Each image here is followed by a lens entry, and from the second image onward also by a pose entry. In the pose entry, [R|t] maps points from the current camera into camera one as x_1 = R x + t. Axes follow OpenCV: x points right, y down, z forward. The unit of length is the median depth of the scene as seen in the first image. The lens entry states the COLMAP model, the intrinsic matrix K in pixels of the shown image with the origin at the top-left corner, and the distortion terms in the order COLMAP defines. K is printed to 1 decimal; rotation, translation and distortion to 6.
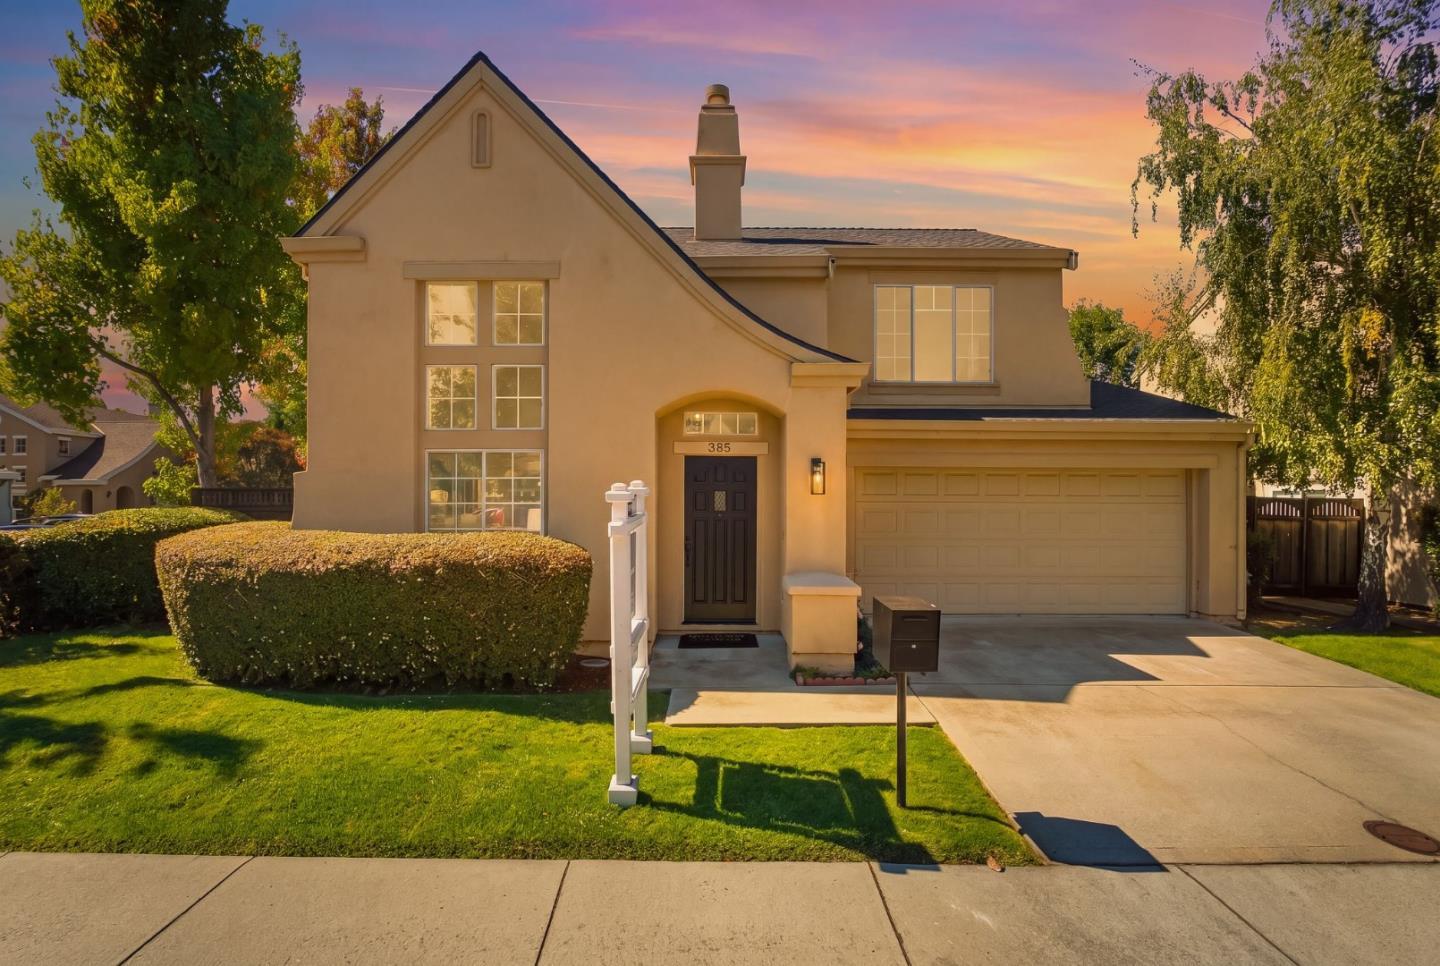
lens RADIAL K [[636.0, 0, 669.3], [0, 636.0, 486.0], [0, 0, 1]] dist [-0.002476, -0.000874]
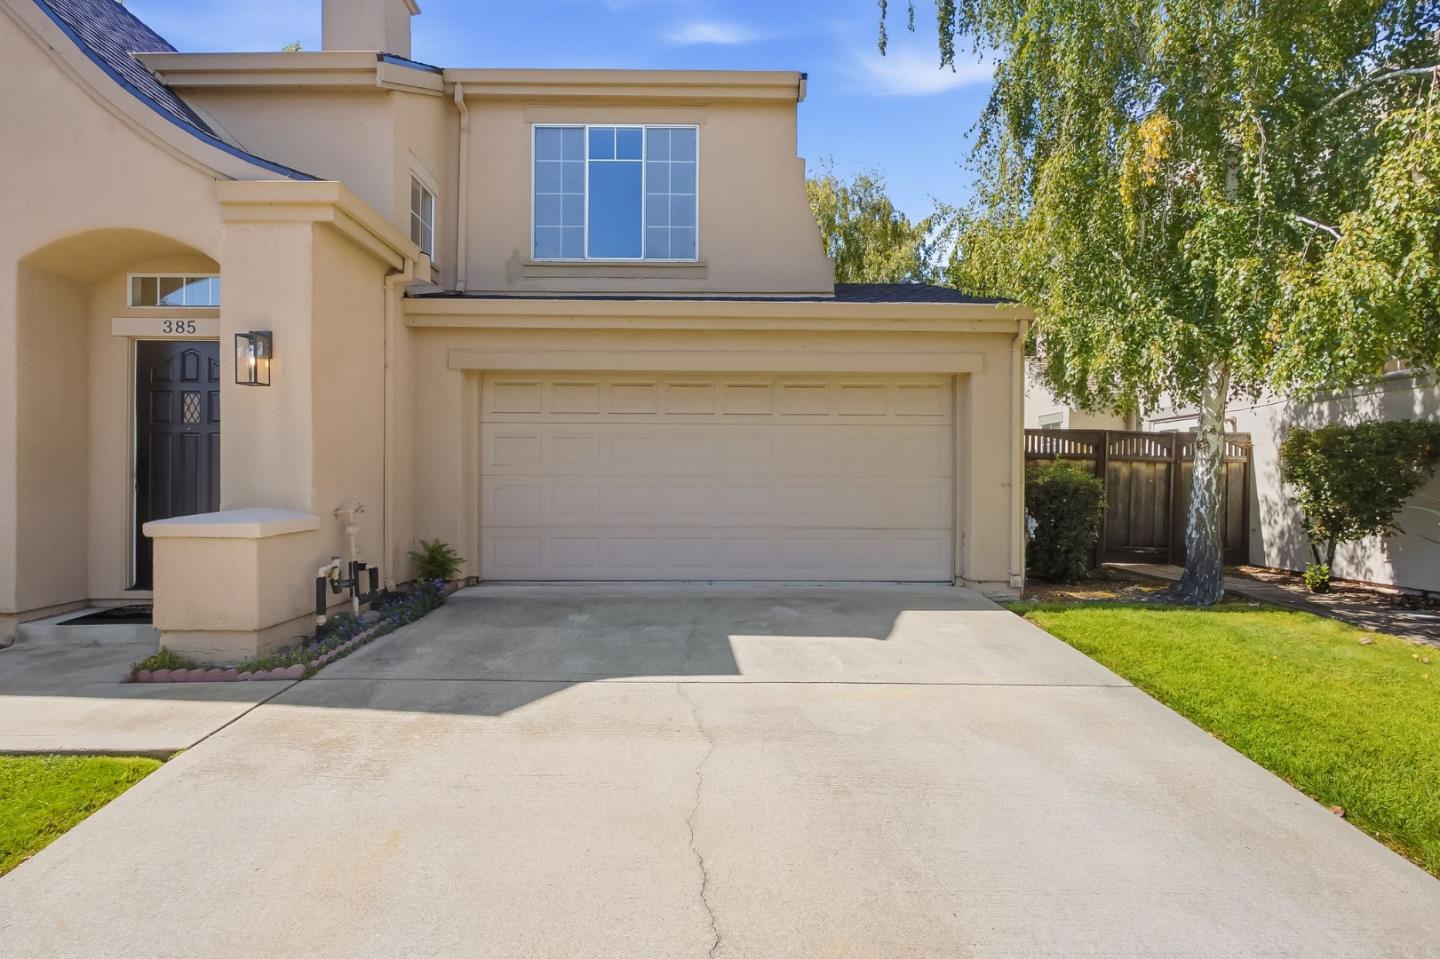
lens RADIAL K [[659.9, 0, 712.2], [0, 659.9, 479.3], [0, 0, 1]] dist [-0.003207, 0.000241]
pose [[0.999995, -0.000557, -0.003239, 0.604485], [0.000591, 0.999943, 0.010650, 0.087918], [0.003233, -0.010652, 0.999938, 0.289030]]
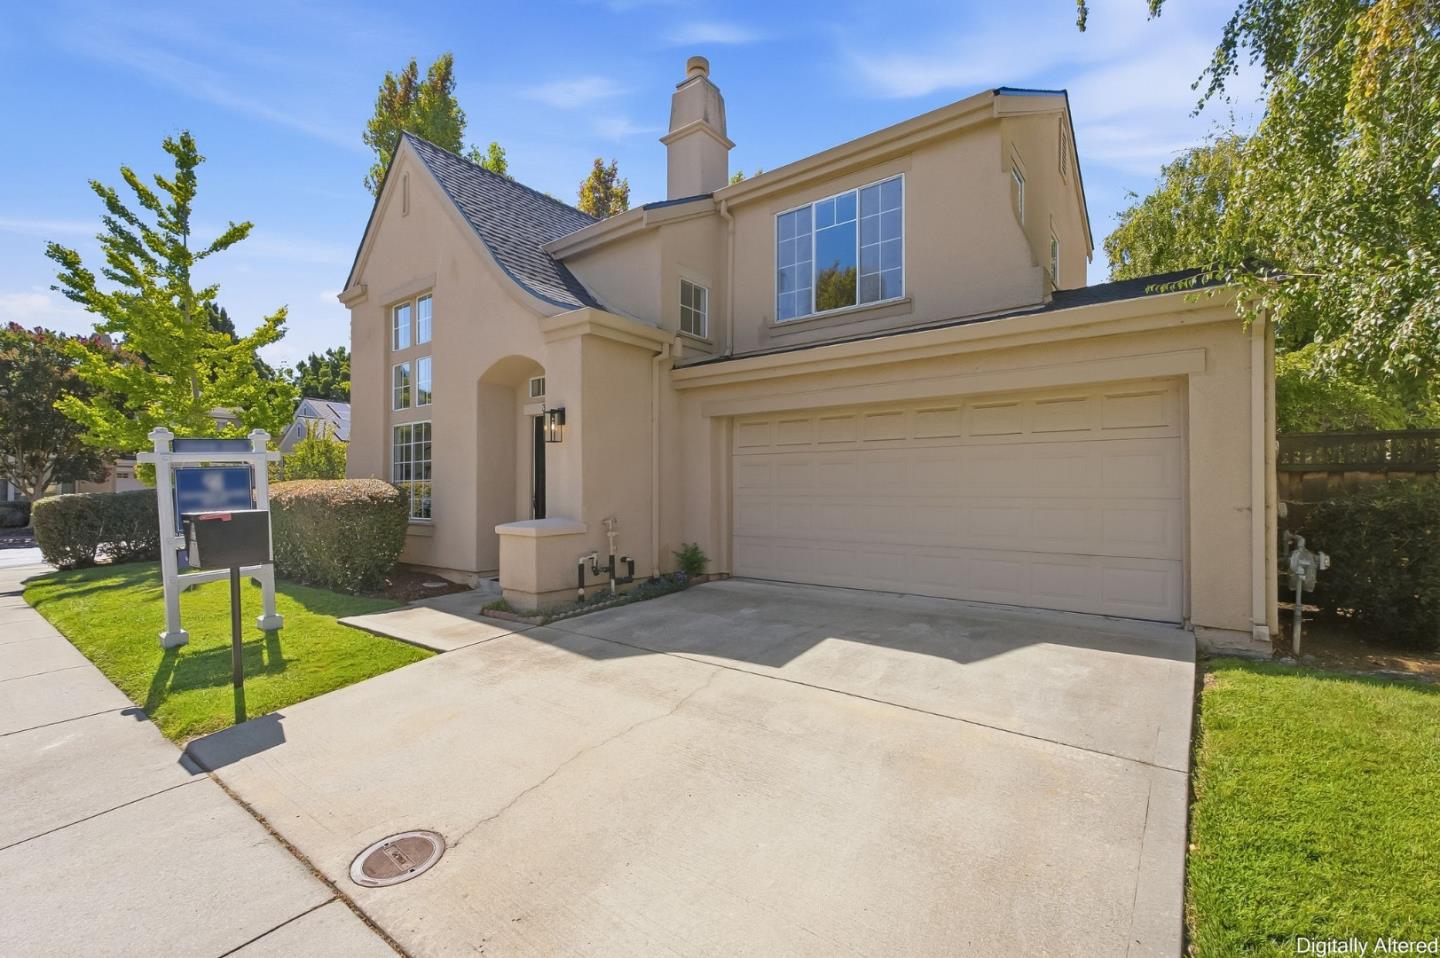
lens RADIAL K [[585.1, 0, 729.4], [0, 585.1, 485.8], [0, 0, 1]] dist [0.004263, -0.000061]
pose [[0.809361, -0.009577, -0.587233, 0.885523], [0.008161, 0.999954, -0.005060, 0.079810], [0.587255, -0.000697, 0.809402, 0.339968]]
